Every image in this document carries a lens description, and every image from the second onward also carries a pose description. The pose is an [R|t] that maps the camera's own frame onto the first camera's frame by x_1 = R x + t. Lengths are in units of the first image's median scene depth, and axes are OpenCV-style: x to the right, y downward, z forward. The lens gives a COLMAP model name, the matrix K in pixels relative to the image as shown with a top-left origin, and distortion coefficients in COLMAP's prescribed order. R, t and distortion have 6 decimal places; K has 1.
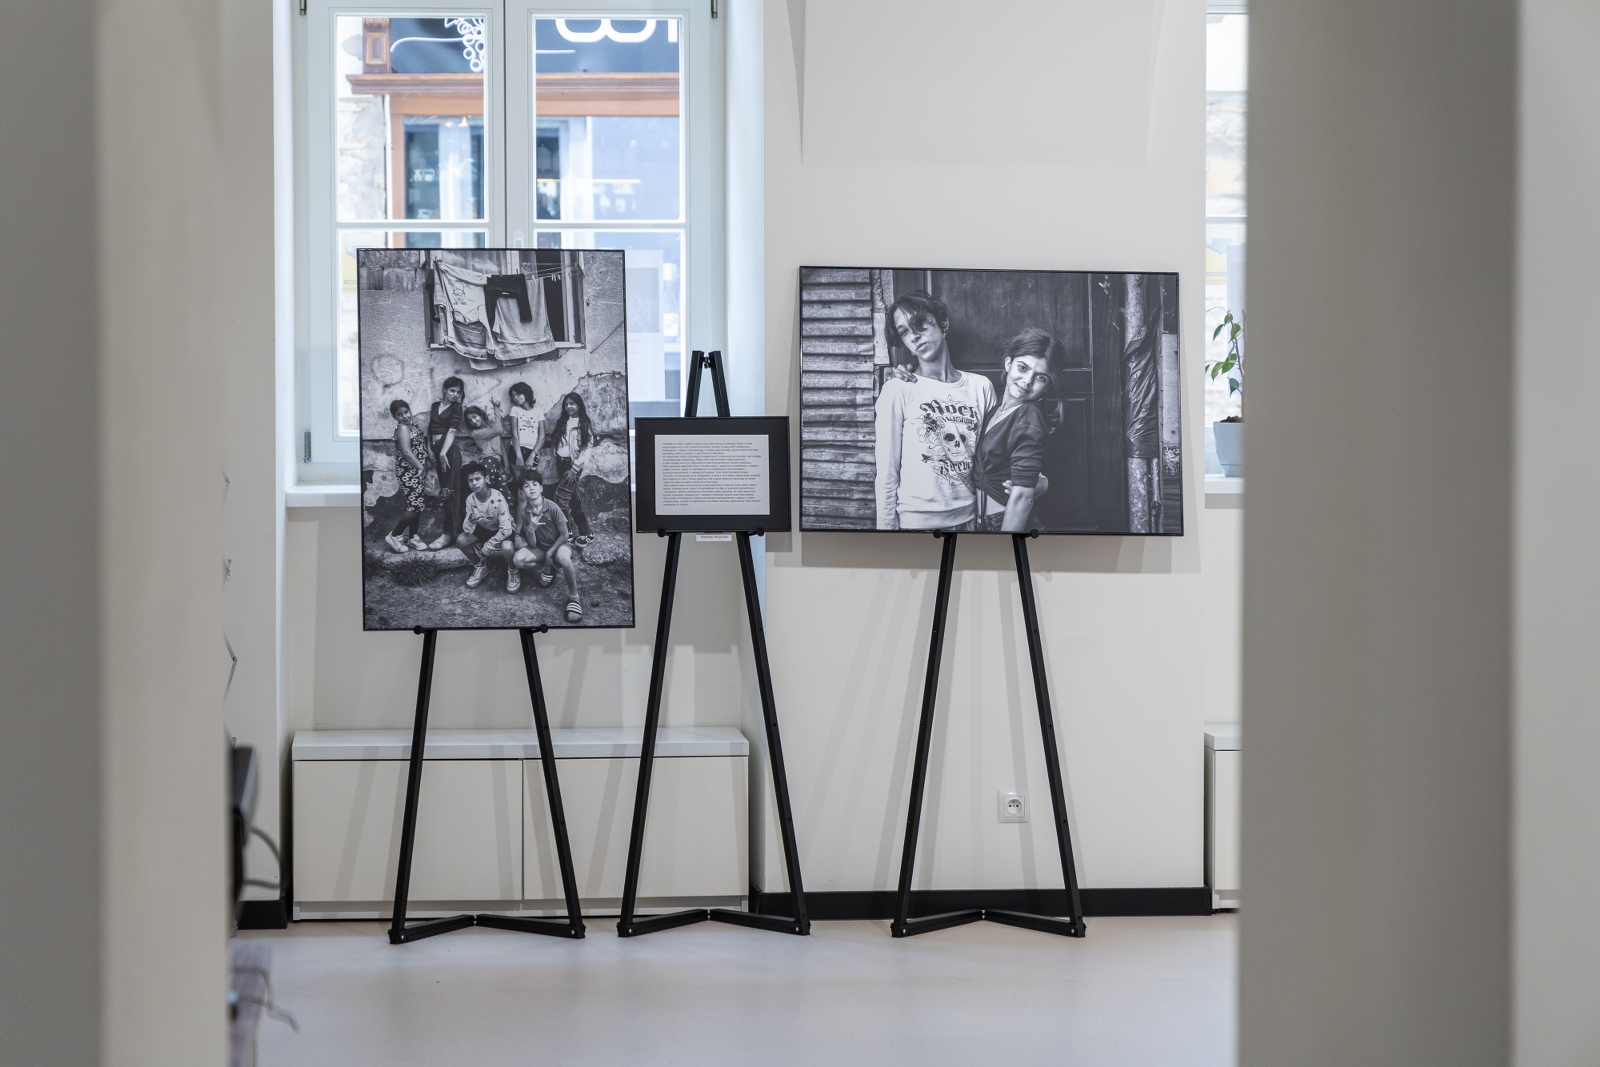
lens RADIAL K [[4214.4, 0, 798.4], [0, 4214.4, 531.8], [0, 0, 1]] dist [0.156135, 0.000000]
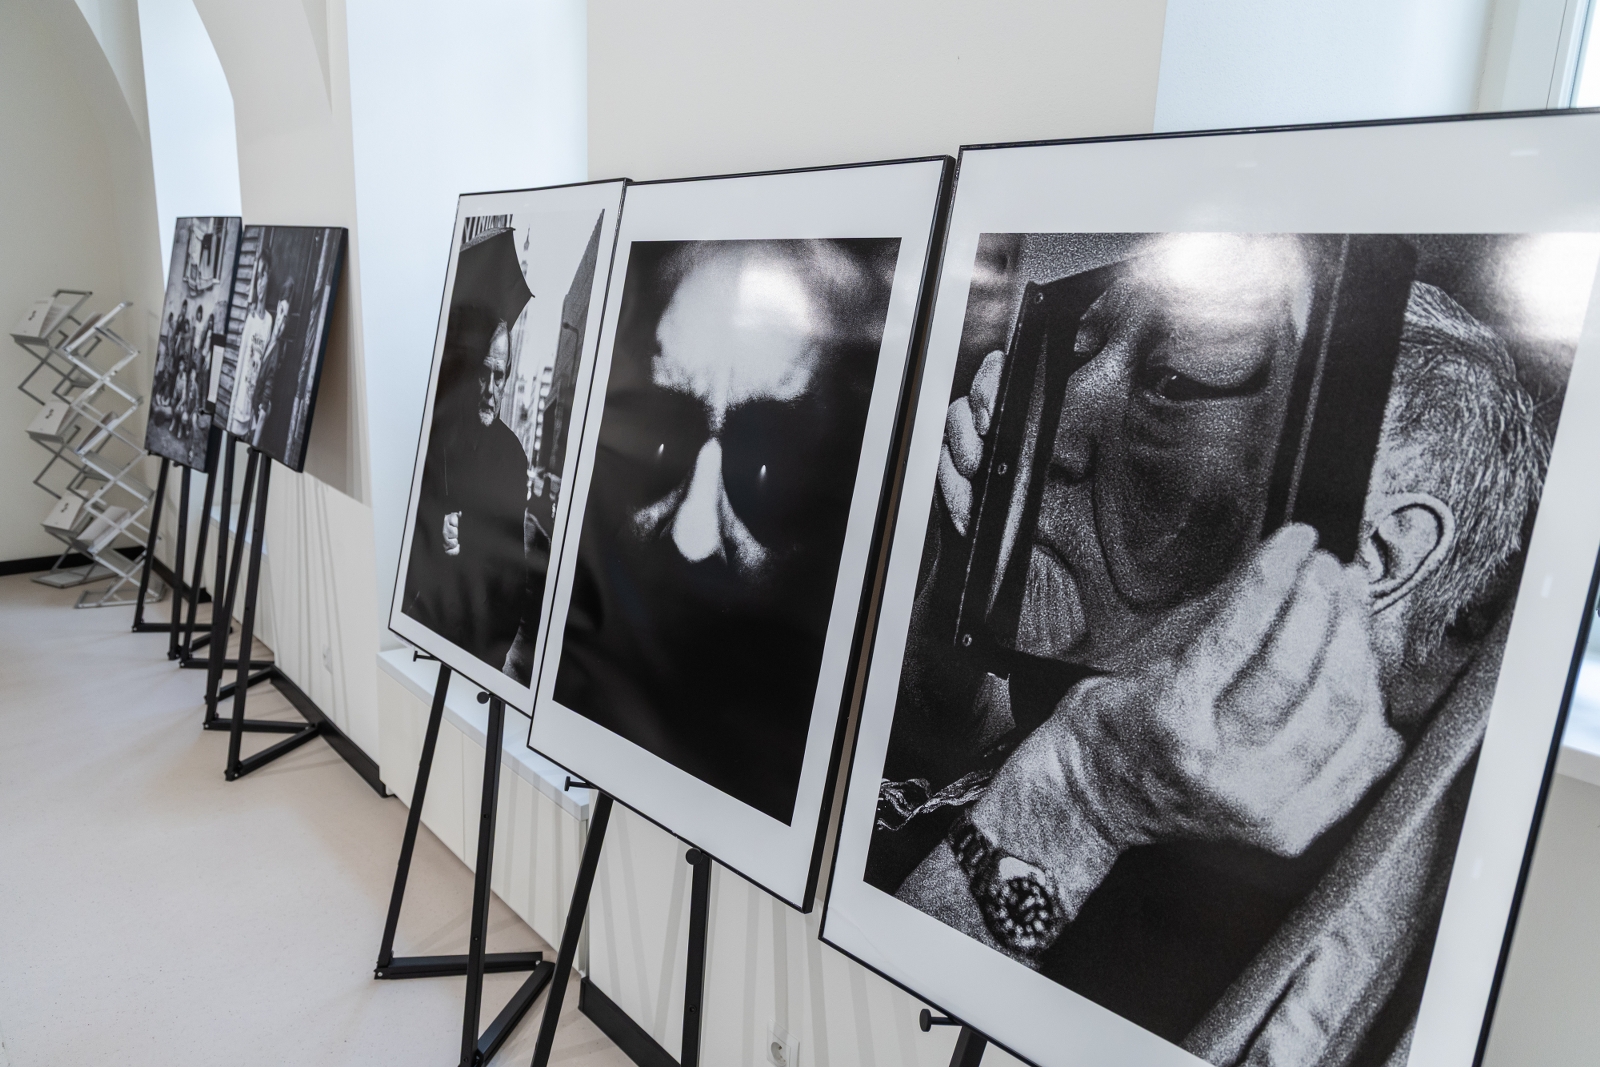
lens RADIAL K [[1072.3, 0, 803.1], [0, 1072.3, 525.7], [0, 0, 1]] dist [0.004638, 0.007966]
pose [[0.585051, 0.201608, -0.785538, 0.389326], [-0.079543, 0.978203, 0.191813, -0.049374], [0.807086, -0.049736, 0.588335, 0.941875]]
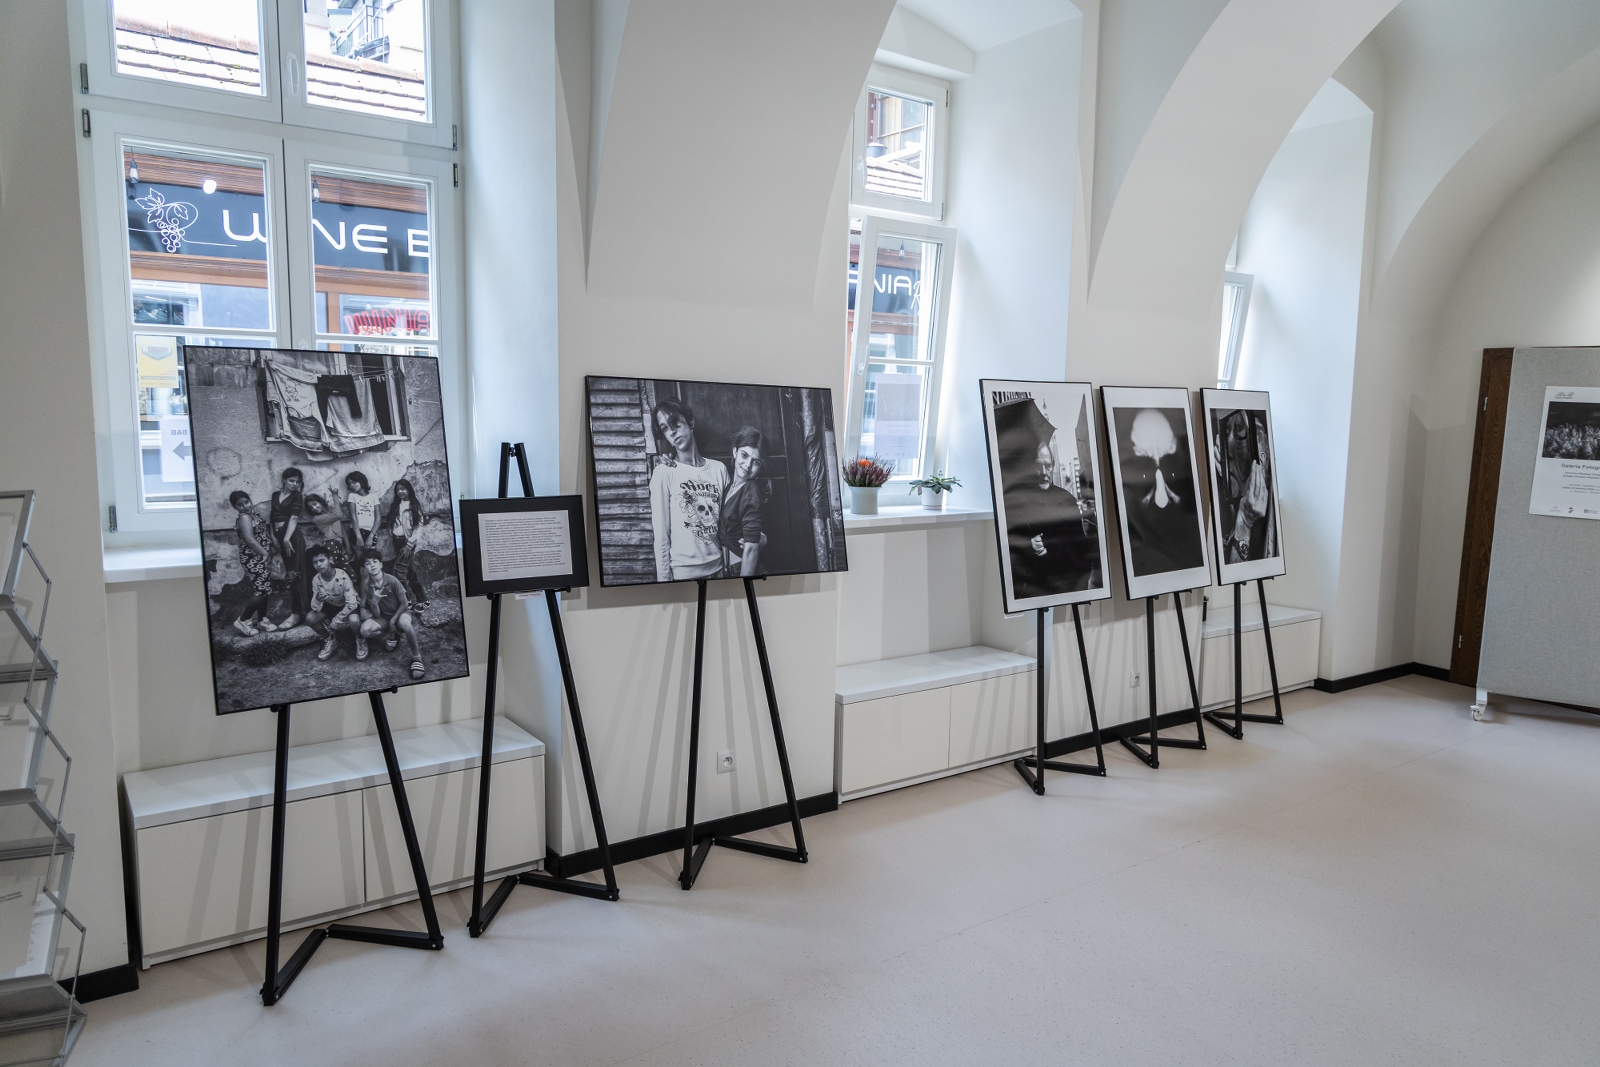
lens RADIAL K [[1072.3, 0, 806.0], [0, 1072.3, 542.9], [0, 0, 1]] dist [0.004638, 0.007966]
pose [[0.864094, -0.046743, 0.501155, -0.106535], [0.006286, 0.996603, 0.082115, -0.039207], [-0.503291, -0.067805, 0.861452, 0.689713]]
